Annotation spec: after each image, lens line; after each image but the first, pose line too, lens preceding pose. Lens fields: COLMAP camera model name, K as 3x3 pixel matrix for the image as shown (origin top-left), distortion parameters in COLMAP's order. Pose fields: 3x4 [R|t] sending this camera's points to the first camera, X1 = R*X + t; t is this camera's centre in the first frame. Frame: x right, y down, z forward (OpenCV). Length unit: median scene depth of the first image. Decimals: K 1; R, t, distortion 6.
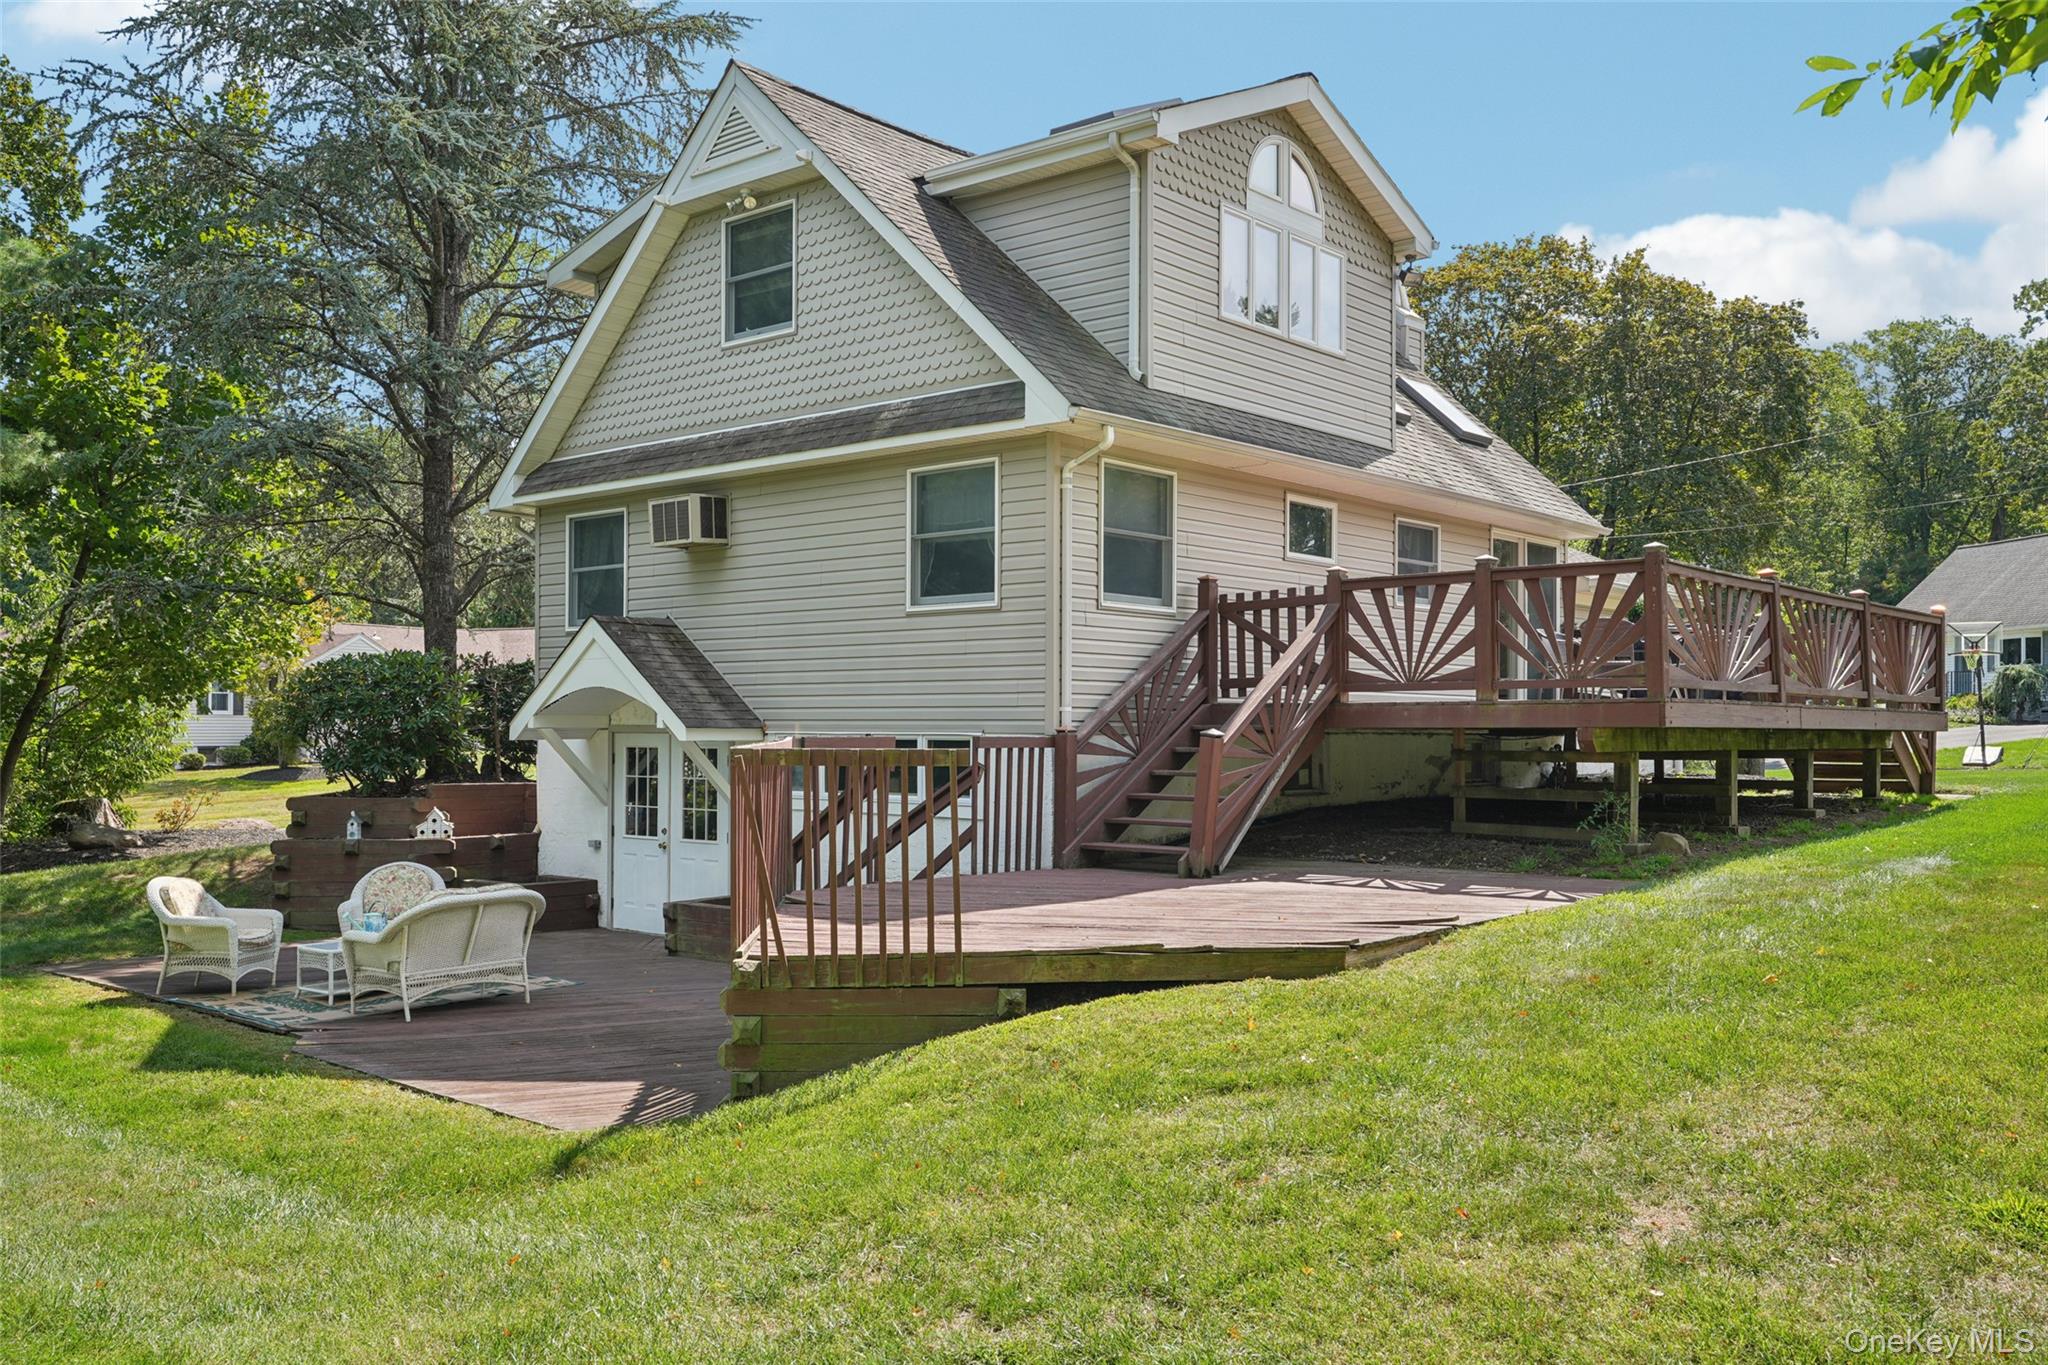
lens RADIAL K [[1697.6, 0, 1025.5], [0, 1697.6, 723.0], [0, 0, 1]] dist [-0.007557, 0.003914]
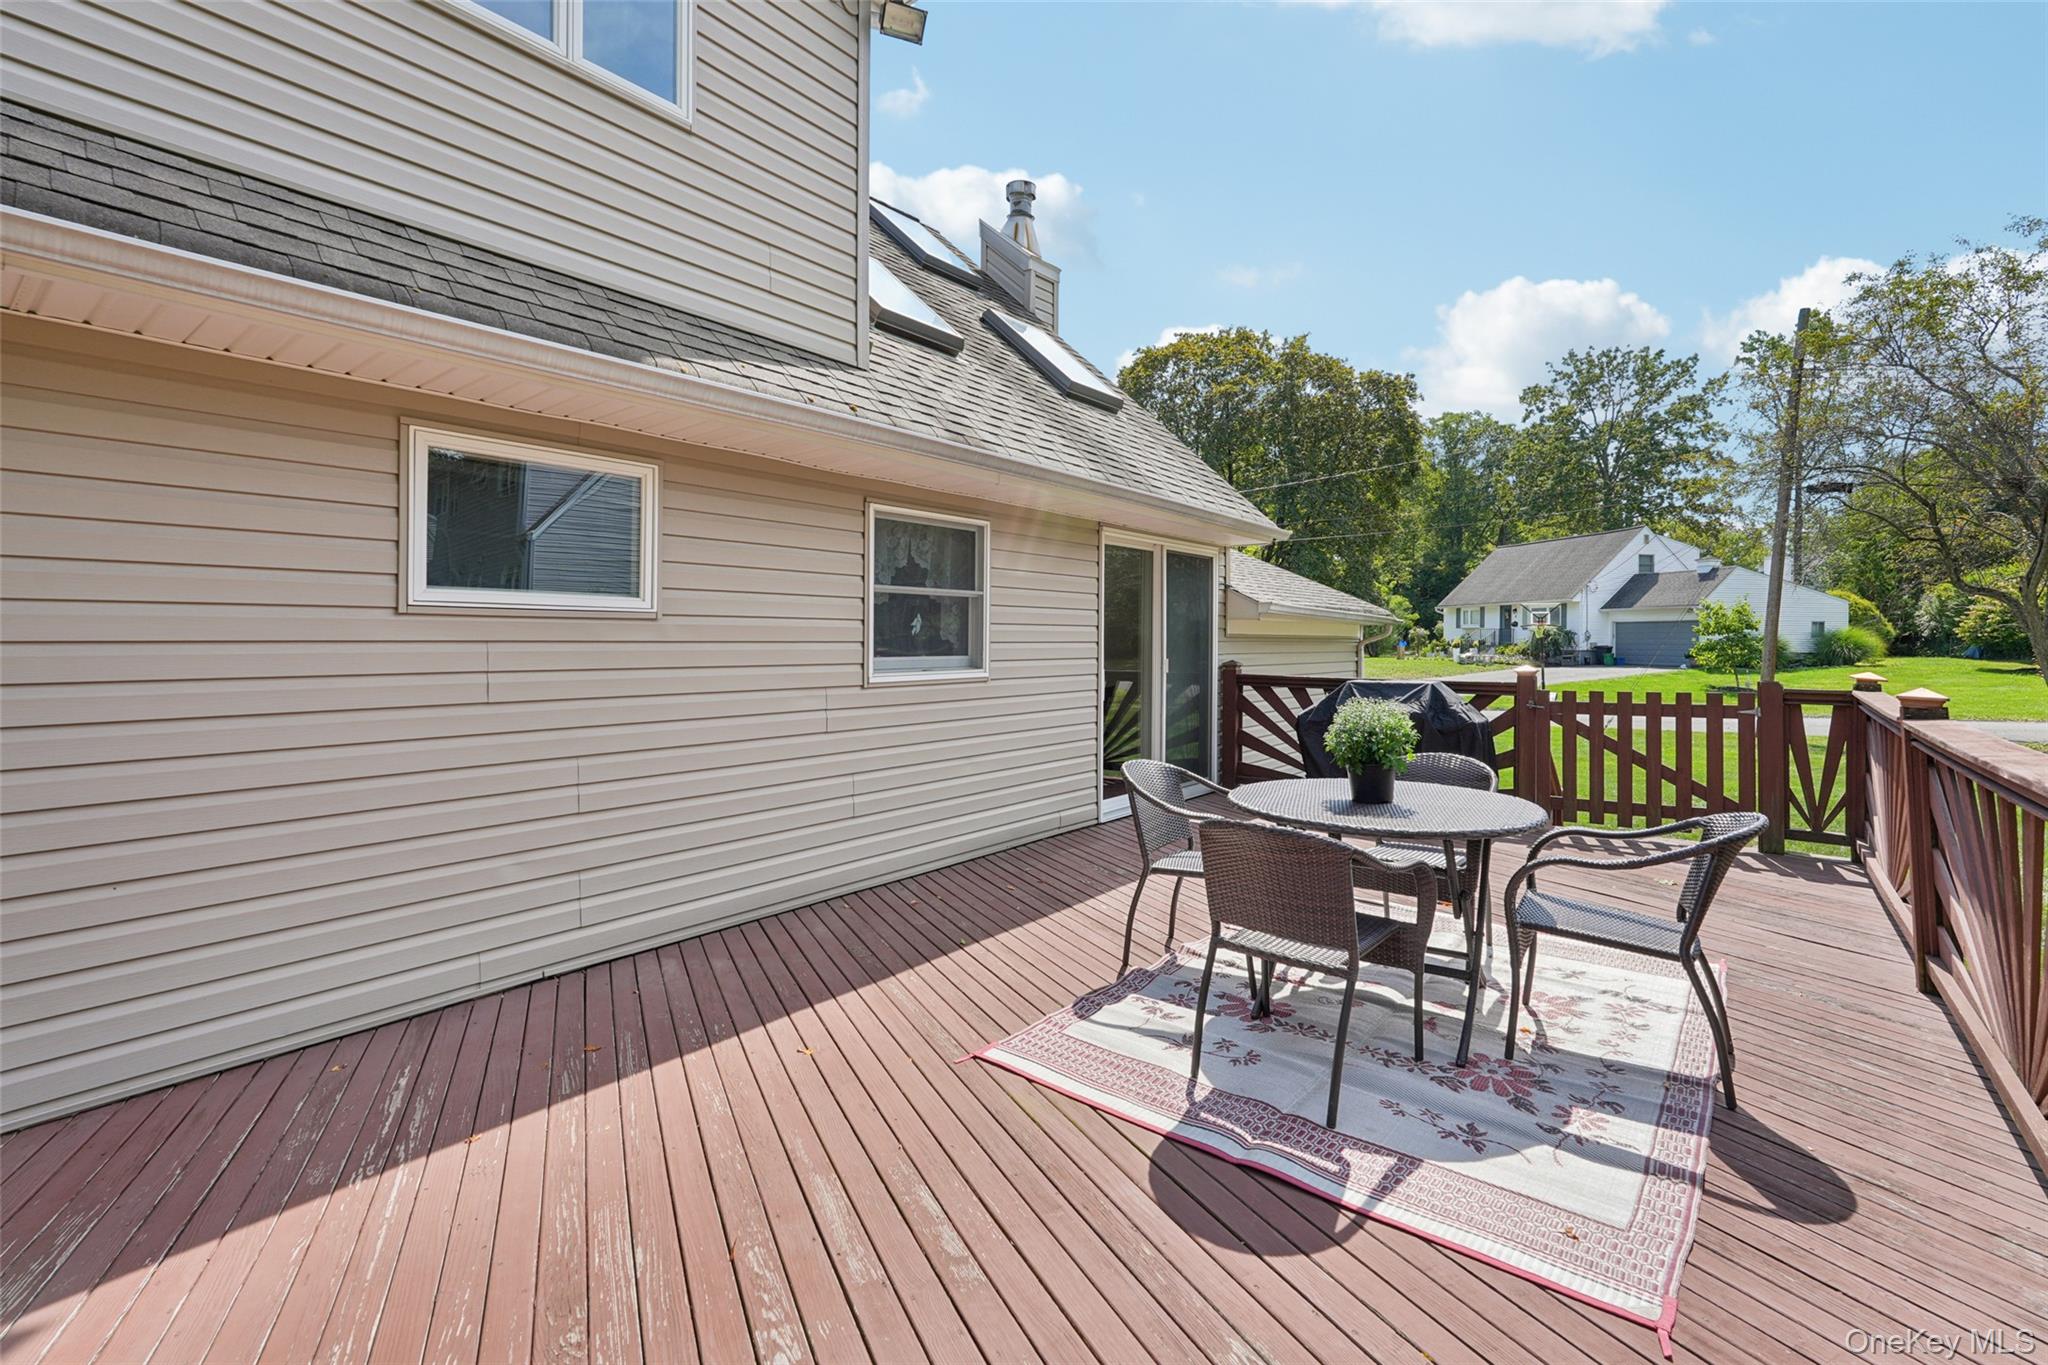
lens RADIAL K [[929.2, 0, 1027.7], [0, 929.2, 635.8], [0, 0, 1]] dist [-0.013745, 0.000654]
pose [[0.997712, 0.006135, 0.067321, 0.218934], [-0.006231, 0.999980, 0.001227, -0.073710], [-0.067313, -0.001643, 0.997731, 0.644792]]
